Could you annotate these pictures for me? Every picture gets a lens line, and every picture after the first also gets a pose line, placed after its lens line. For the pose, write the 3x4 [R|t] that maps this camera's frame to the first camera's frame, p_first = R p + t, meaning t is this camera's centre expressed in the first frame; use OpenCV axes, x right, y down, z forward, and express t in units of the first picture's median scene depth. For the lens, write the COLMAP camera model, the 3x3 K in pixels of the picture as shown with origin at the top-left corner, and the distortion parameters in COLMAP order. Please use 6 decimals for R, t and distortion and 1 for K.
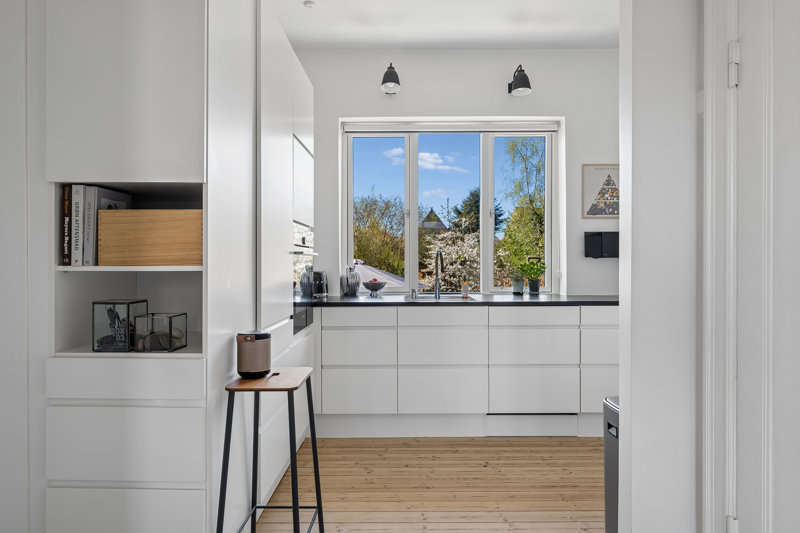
lens RADIAL K [[485.1, 0, 399.9], [0, 485.1, 264.2], [0, 0, 1]] dist [0.001150, 0.000003]
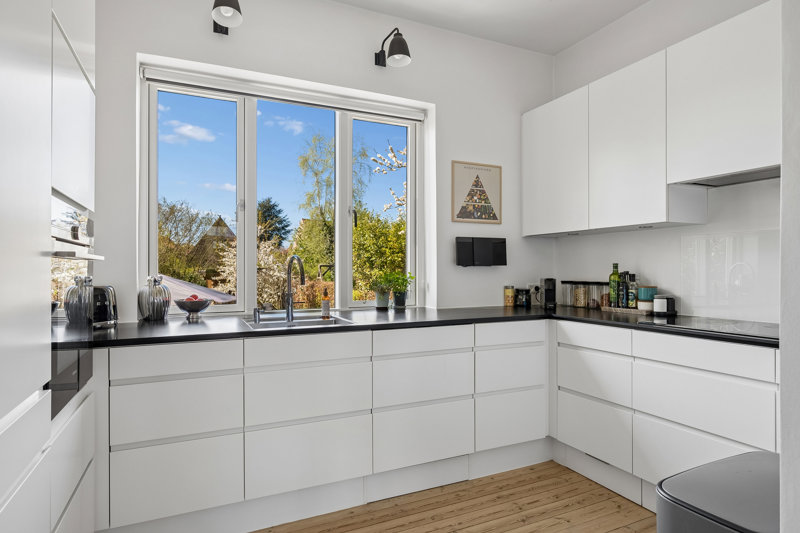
lens RADIAL K [[455.8, 0, 400.9], [0, 455.8, 270.1], [0, 0, 1]] dist [-0.007265, -0.005192]
pose [[0.904719, 0.000708, 0.426009, -0.062697], [0.000689, 0.999995, -0.003126, -0.003516], [-0.426009, 0.003122, 0.904713, 0.287918]]
